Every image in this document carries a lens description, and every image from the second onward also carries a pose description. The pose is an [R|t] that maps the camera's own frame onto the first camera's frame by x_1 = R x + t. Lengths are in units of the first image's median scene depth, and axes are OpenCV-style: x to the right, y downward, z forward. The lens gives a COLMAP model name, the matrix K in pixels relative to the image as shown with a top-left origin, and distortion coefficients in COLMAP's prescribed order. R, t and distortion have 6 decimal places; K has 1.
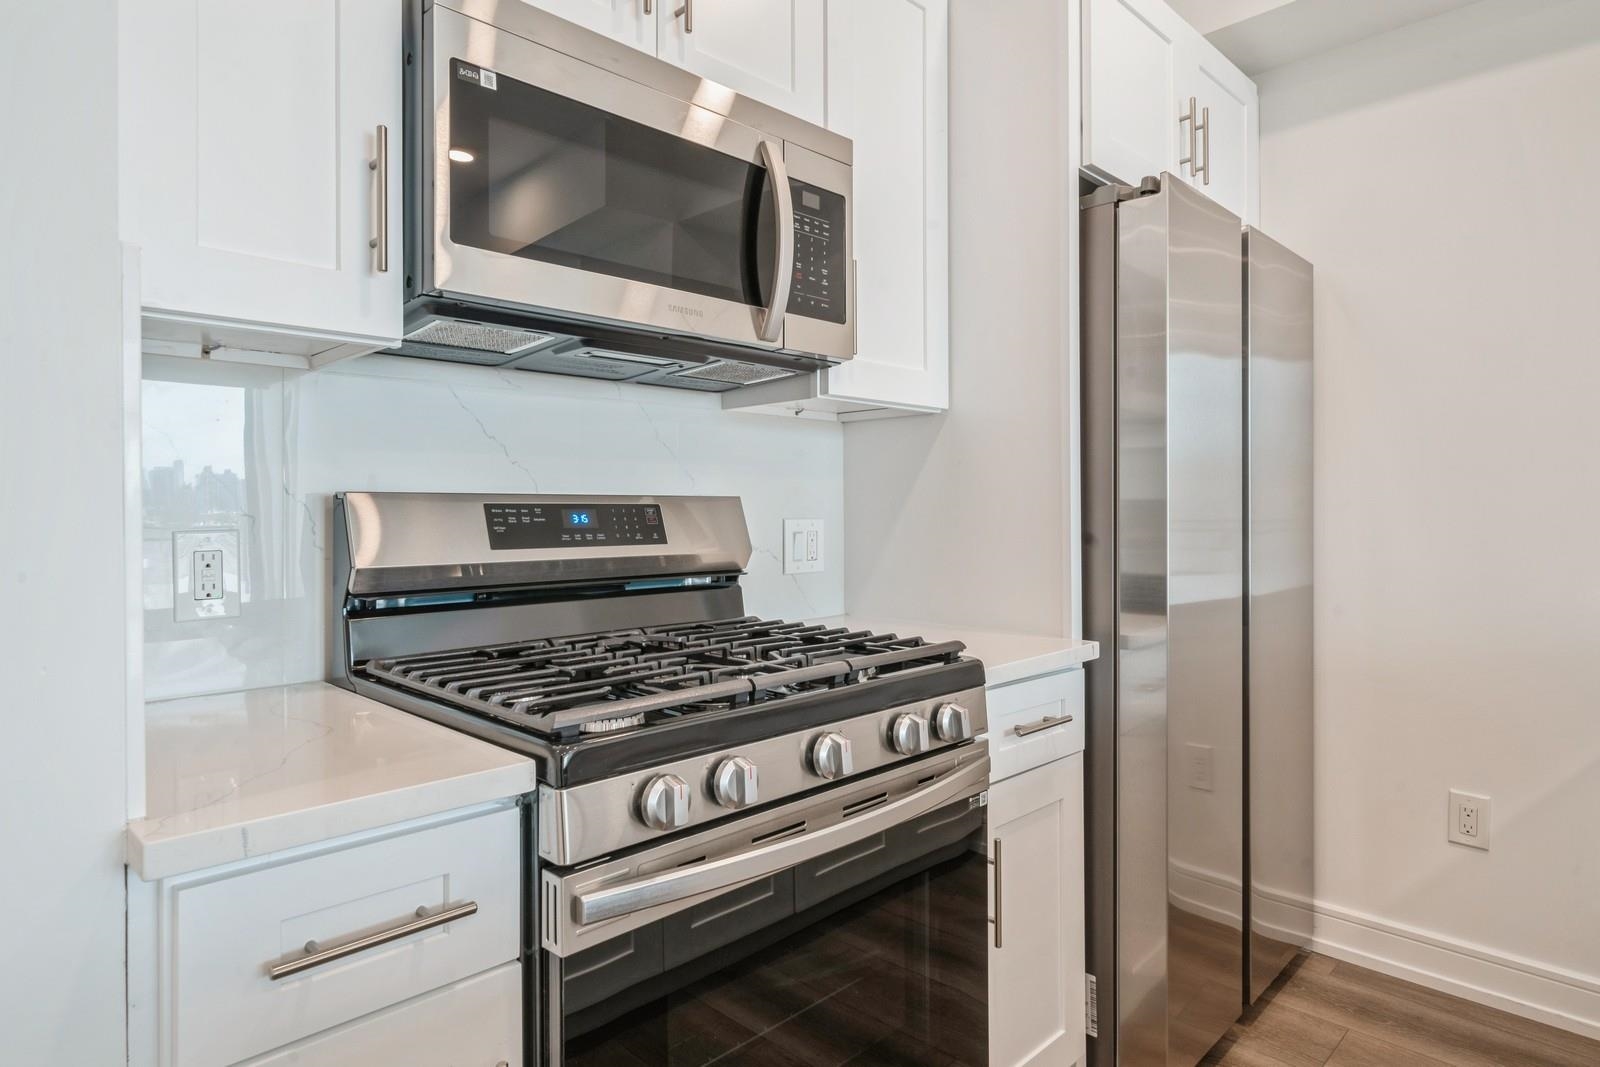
lens RADIAL K [[947.2, 0, 797.9], [0, 947.2, 511.0], [0, 0, 1]] dist [0.002450, 0.001621]
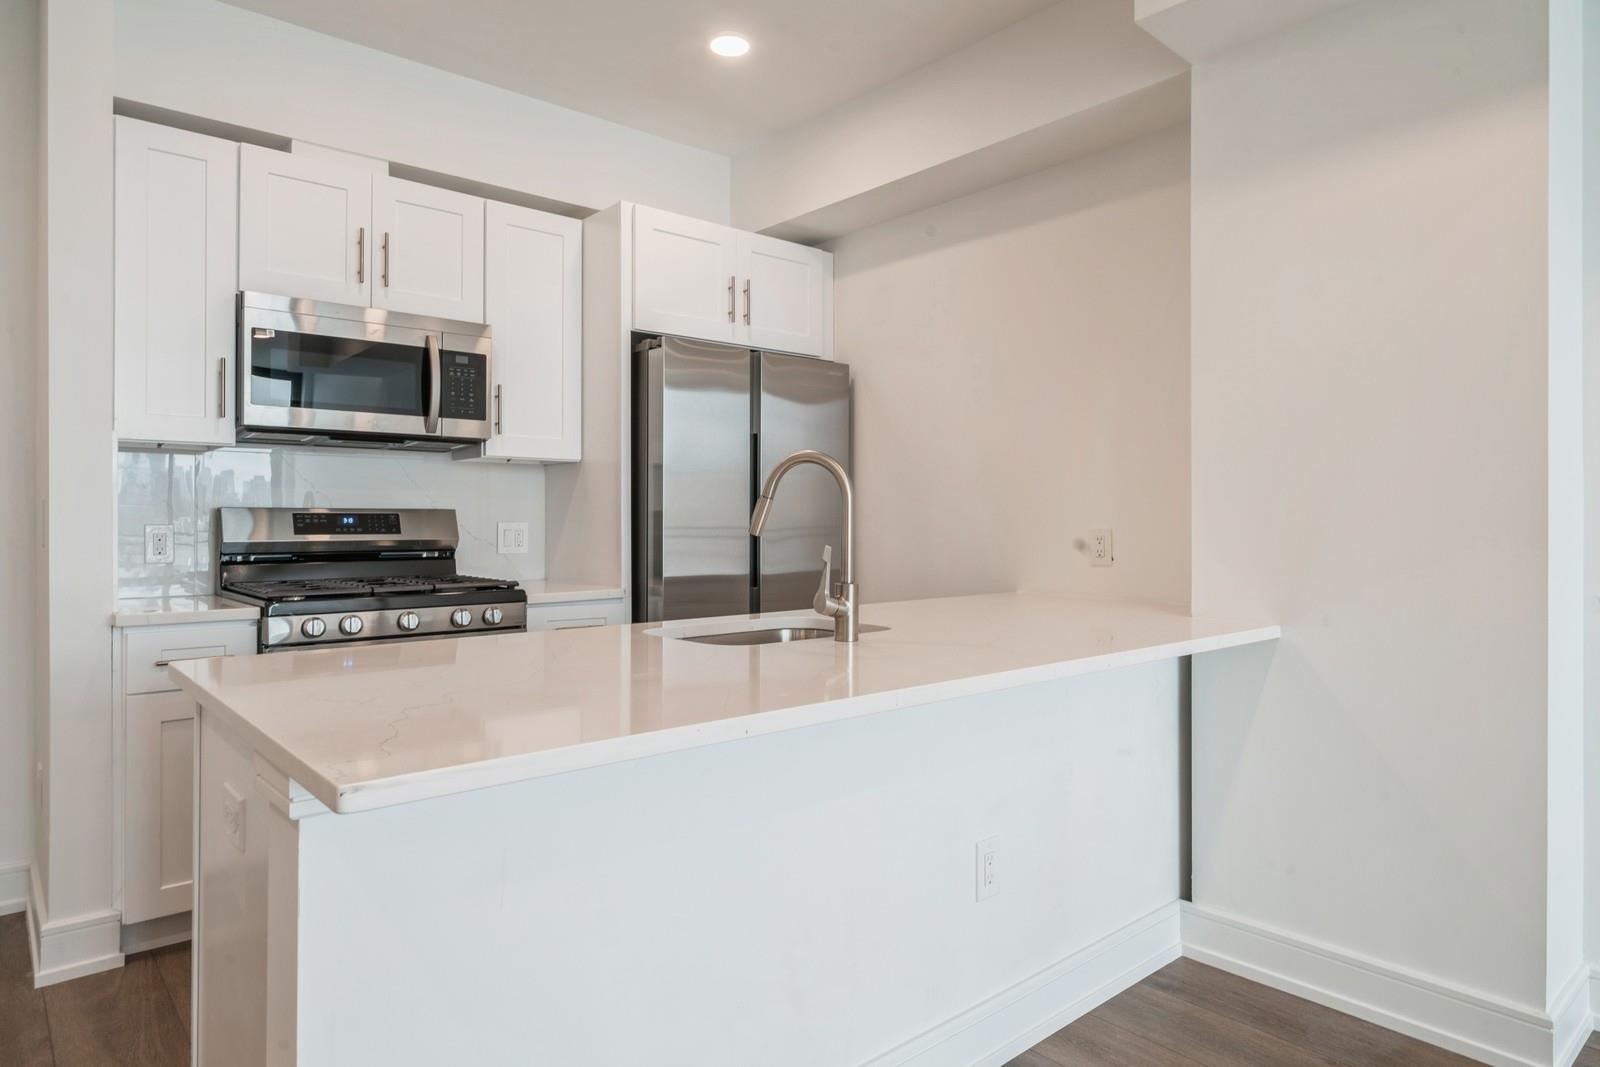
lens RADIAL K [[1007.1, 0, 798.8], [0, 1007.1, 515.0], [0, 0, 1]] dist [-0.001028, -0.000945]
pose [[0.998006, 0.003827, -0.063004, 0.849012], [-0.004110, 0.999982, -0.004369, 0.001734], [0.062986, 0.004619, 0.998004, -1.049486]]
